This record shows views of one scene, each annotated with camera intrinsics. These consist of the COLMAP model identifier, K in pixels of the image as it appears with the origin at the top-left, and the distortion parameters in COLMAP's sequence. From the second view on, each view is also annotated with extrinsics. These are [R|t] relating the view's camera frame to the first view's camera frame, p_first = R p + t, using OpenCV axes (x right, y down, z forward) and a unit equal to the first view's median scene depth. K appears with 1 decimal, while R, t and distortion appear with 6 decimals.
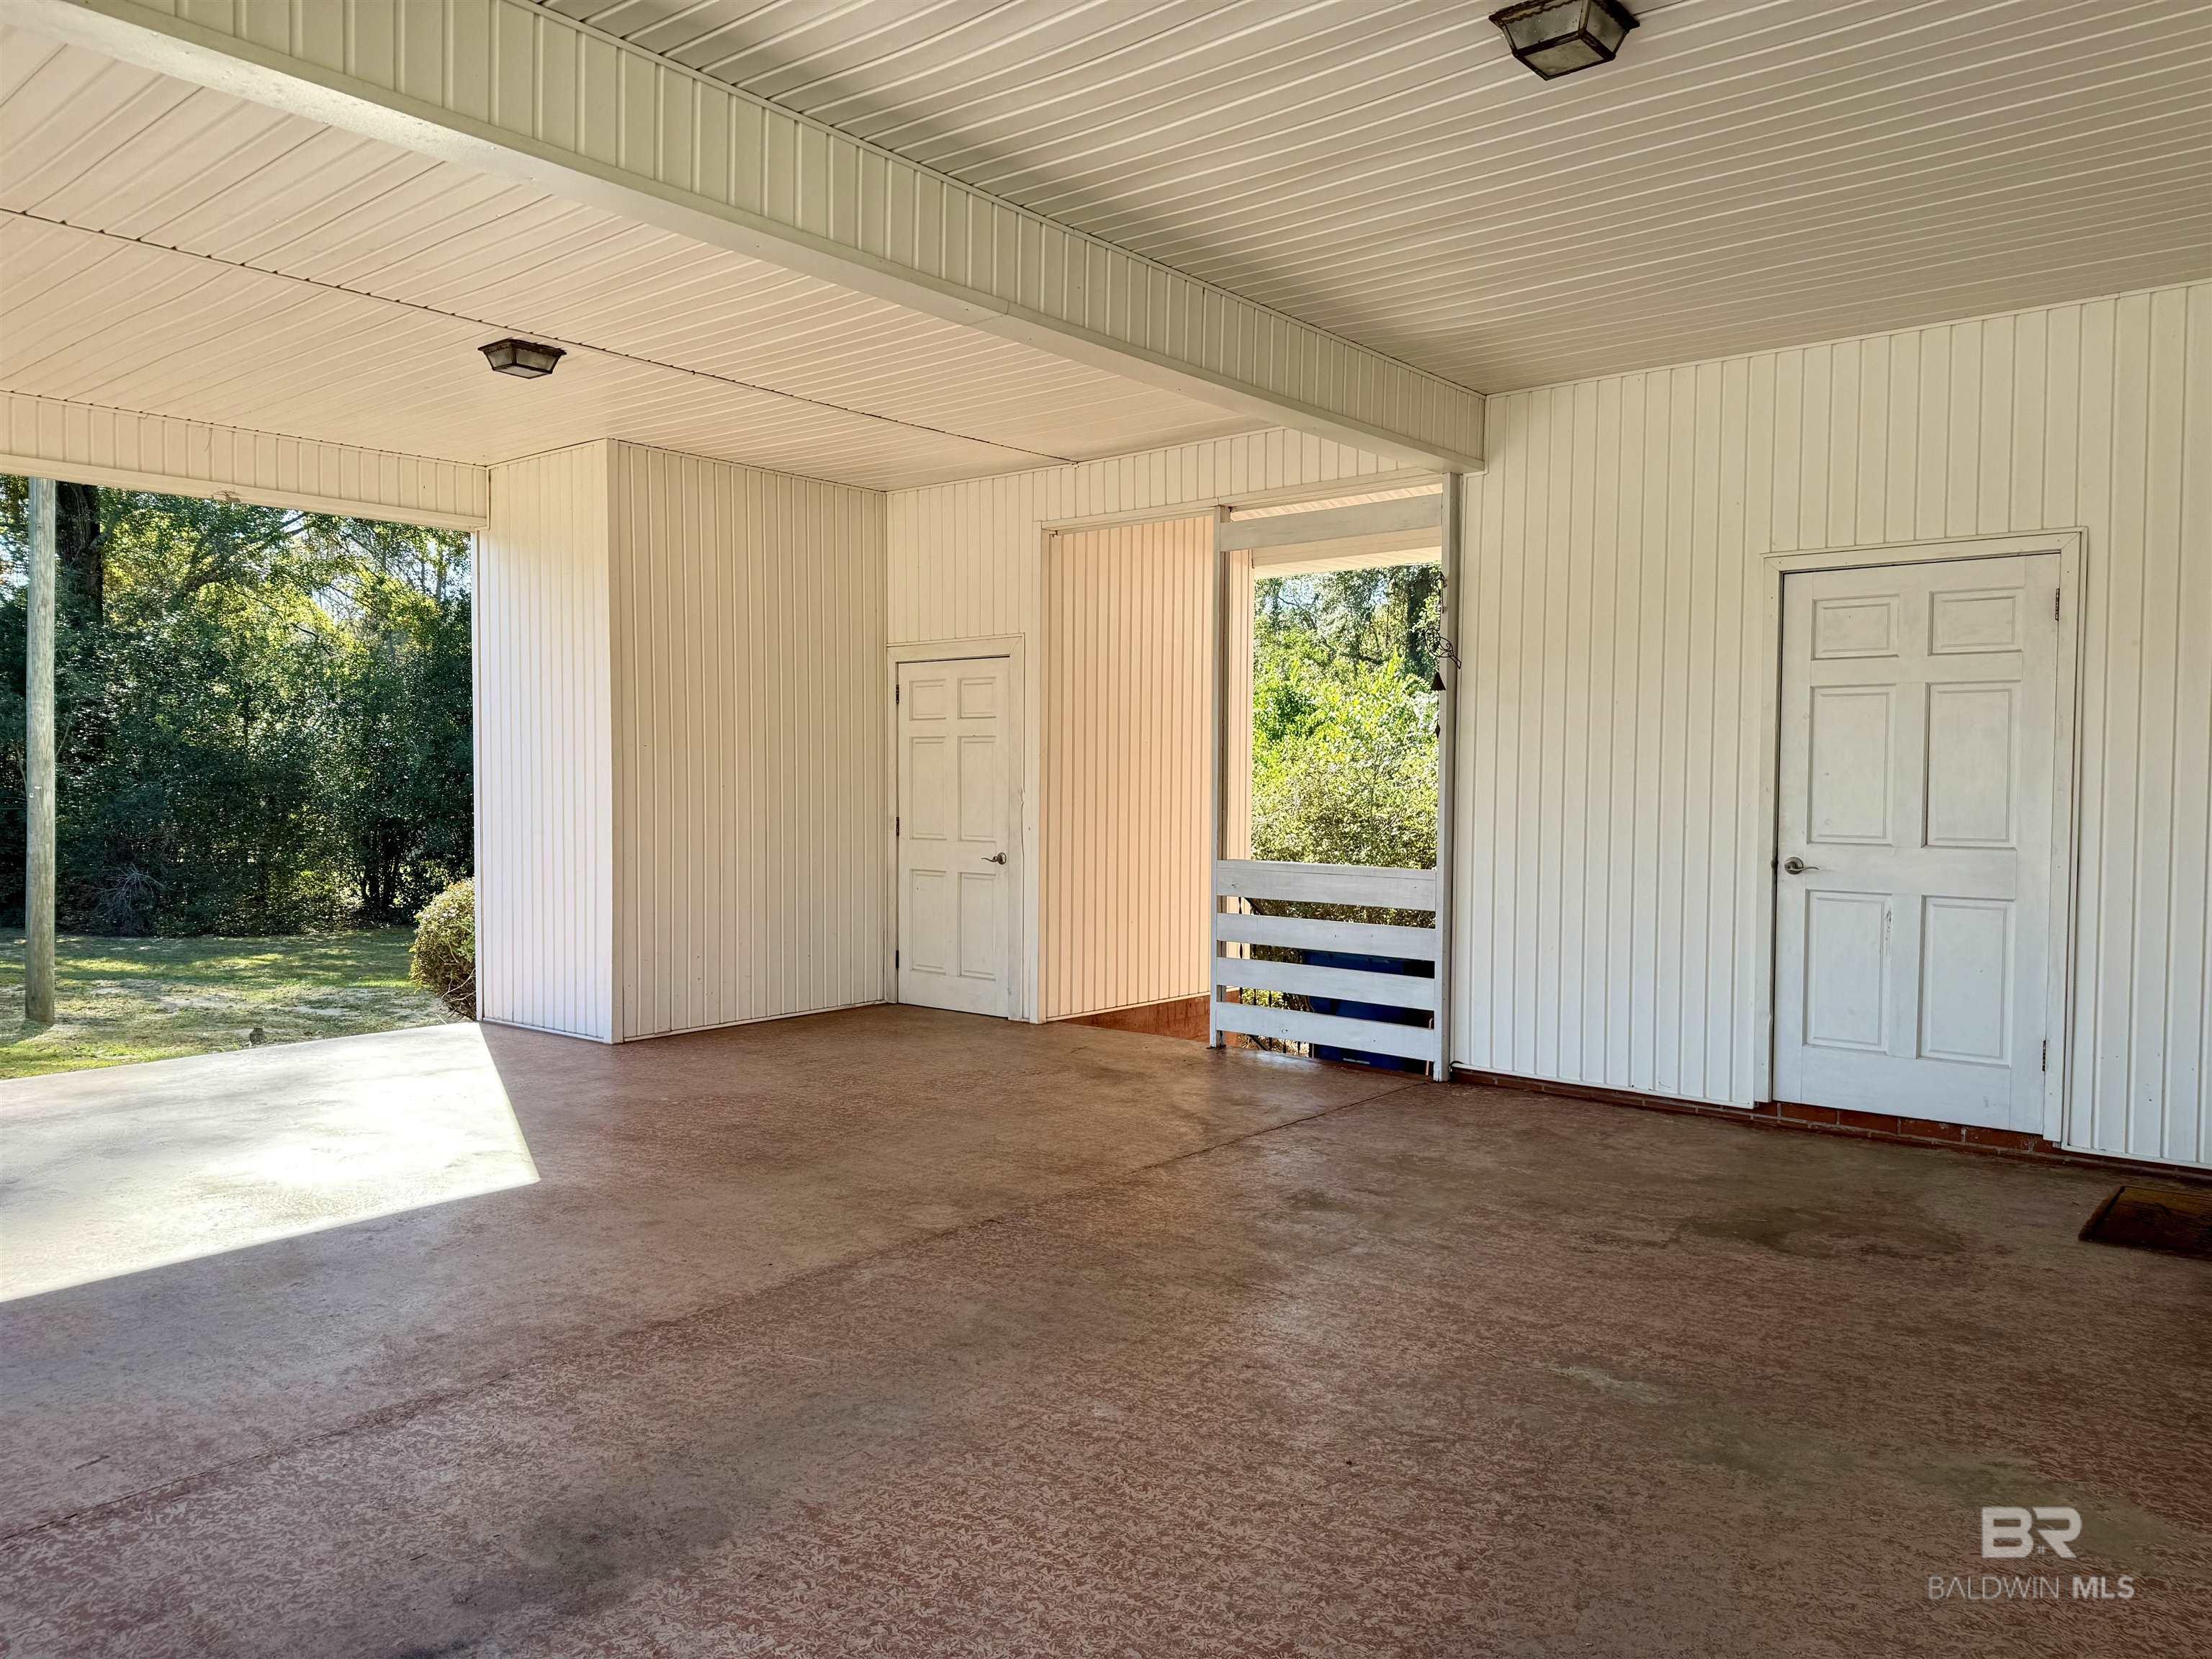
lens RADIAL K [[1568.1, 0, 1104.8], [0, 1568.1, 829.6], [0, 0, 1]] dist [0.028311, -0.024045]
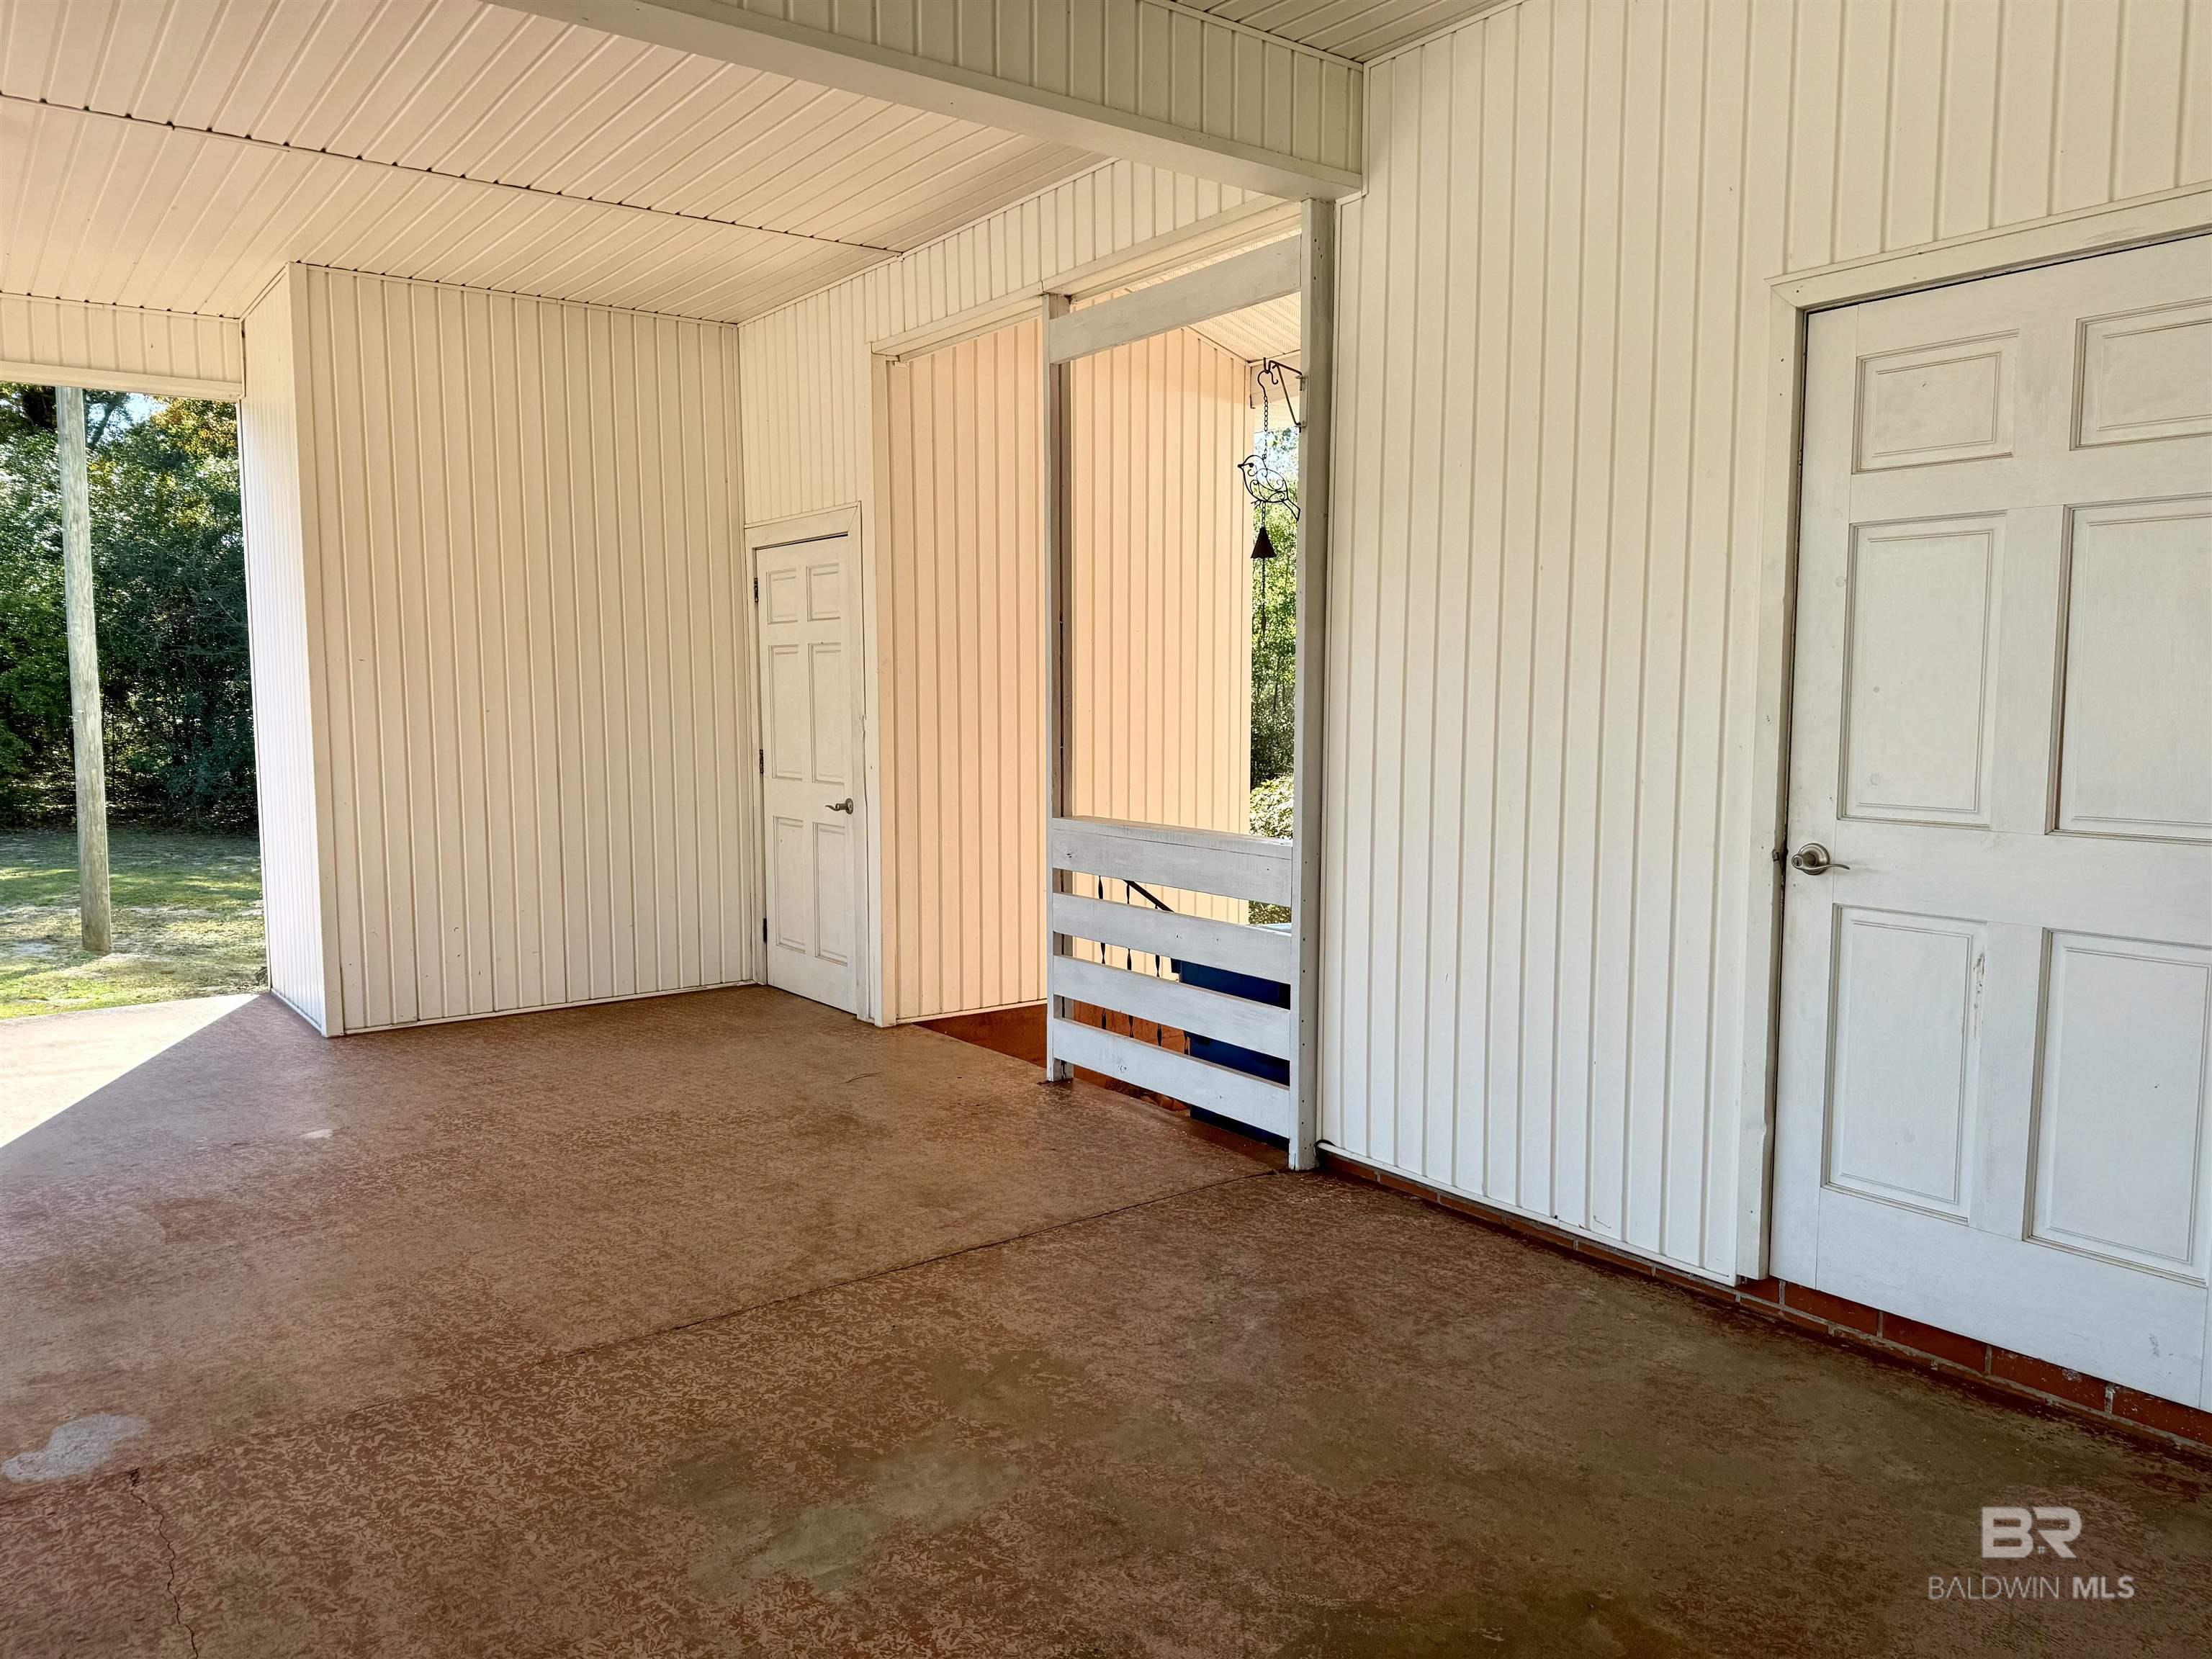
lens RADIAL K [[1568.1, 0, 1106.9], [0, 1568.1, 834.3], [0, 0, 1]] dist [0.028311, -0.024045]
pose [[0.972324, 0.013192, -0.233264, 0.300147], [0.000970, 0.998168, 0.060494, -0.017247], [0.233634, -0.059046, 0.970530, 0.381957]]
